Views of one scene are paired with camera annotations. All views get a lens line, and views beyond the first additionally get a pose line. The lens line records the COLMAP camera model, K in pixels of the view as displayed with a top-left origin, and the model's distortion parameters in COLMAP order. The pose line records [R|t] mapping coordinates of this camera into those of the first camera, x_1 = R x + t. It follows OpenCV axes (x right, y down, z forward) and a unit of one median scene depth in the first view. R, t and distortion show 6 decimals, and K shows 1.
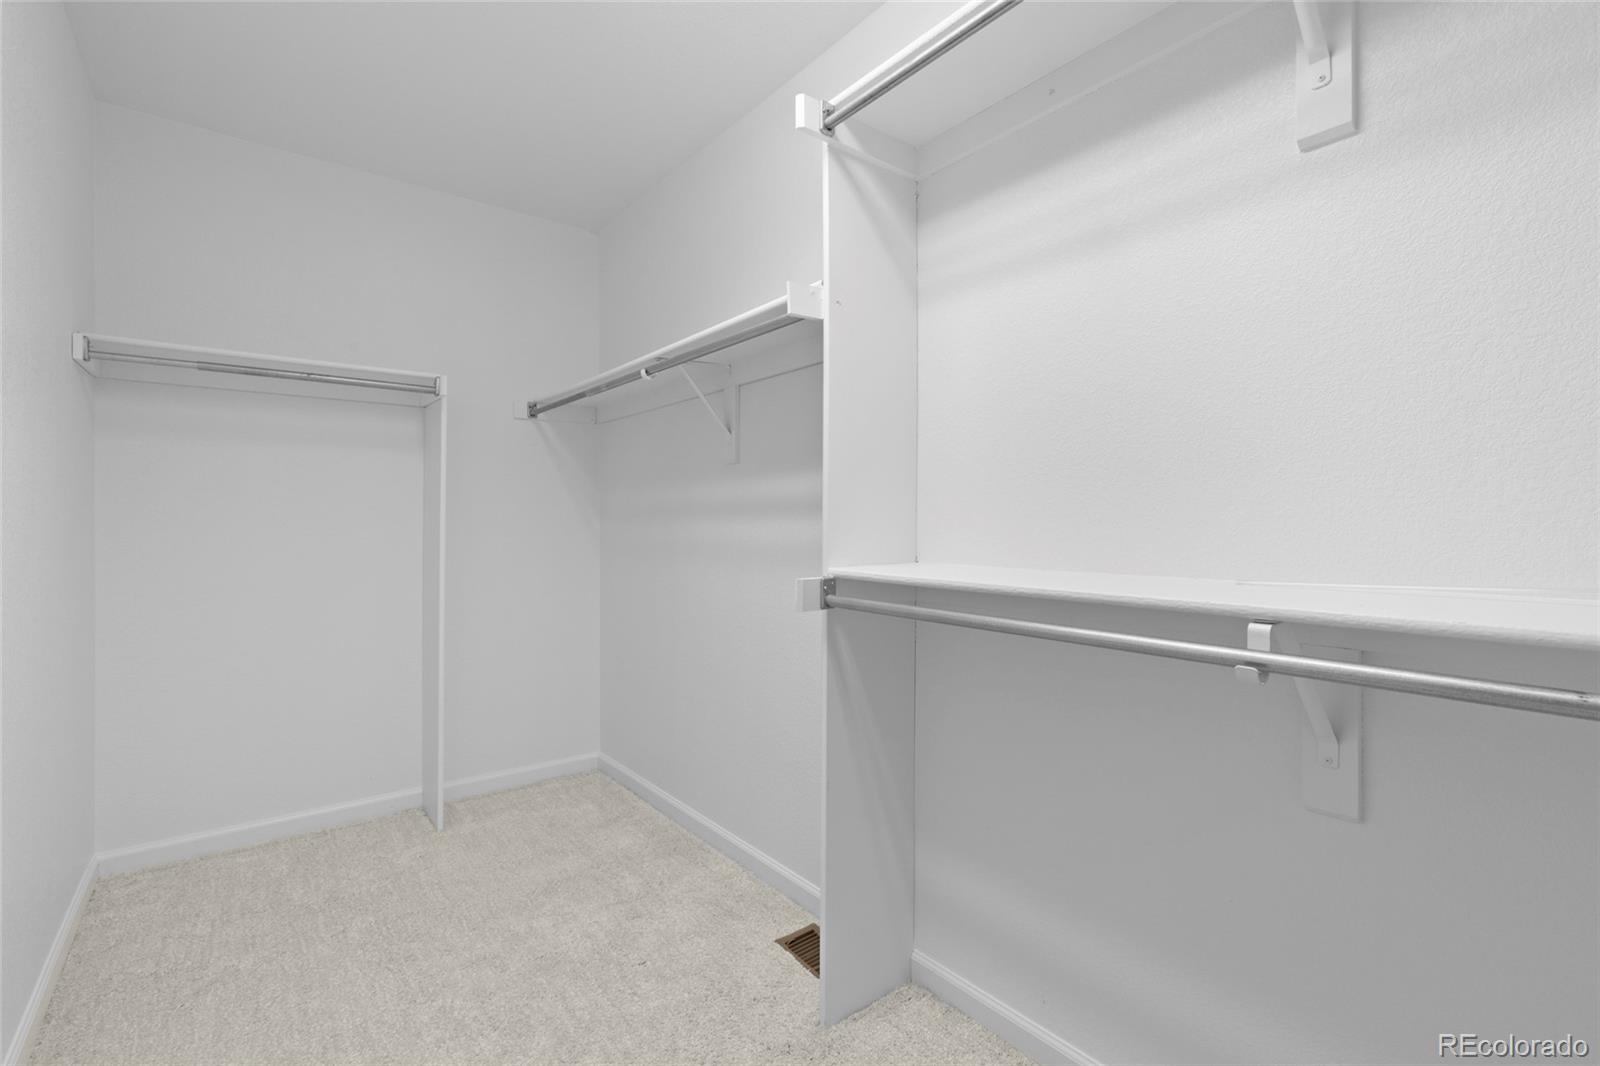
lens RADIAL K [[733.0, 0, 799.3], [0, 733.0, 521.6], [0, 0, 1]] dist [0.000467, -0.000254]
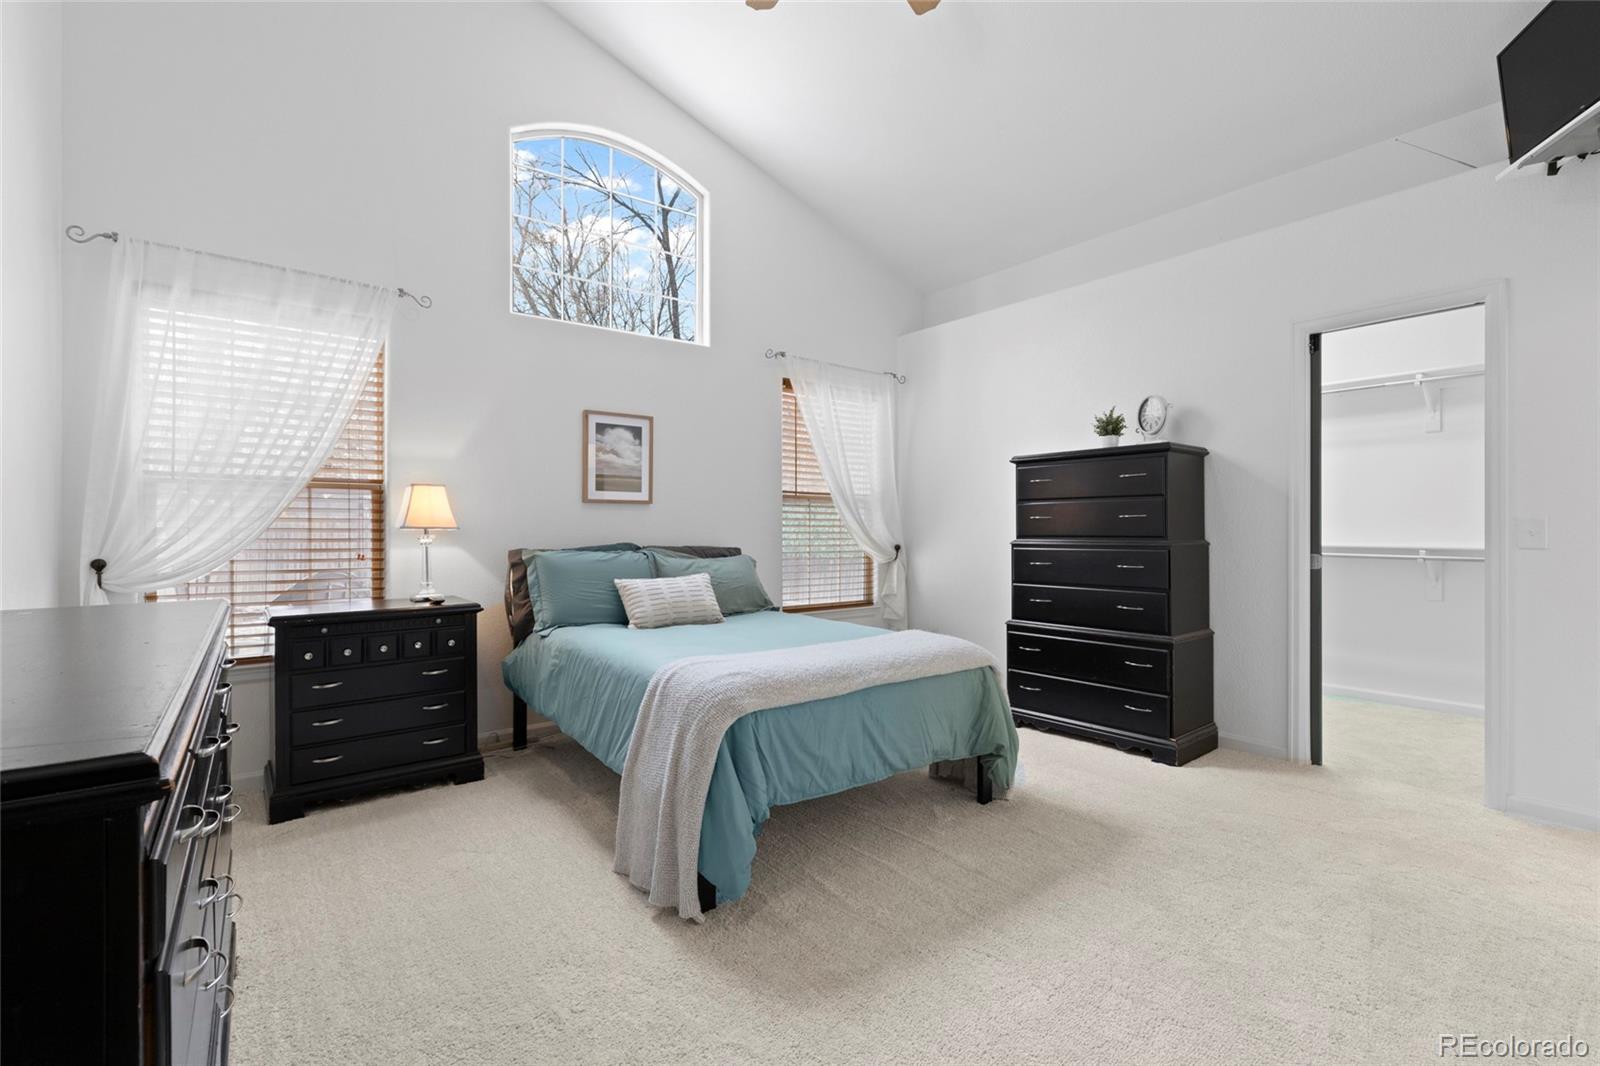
lens RADIAL K [[715.4, 0, 797.3], [0, 715.4, 529.2], [0, 0, 1]] dist [0.002338, 0.000053]
pose [[0.999935, -0.003044, -0.010962, -3.066166], [0.003050, 0.999995, 0.000566, -0.002931], [0.010960, -0.000600, 0.999940, -3.337758]]
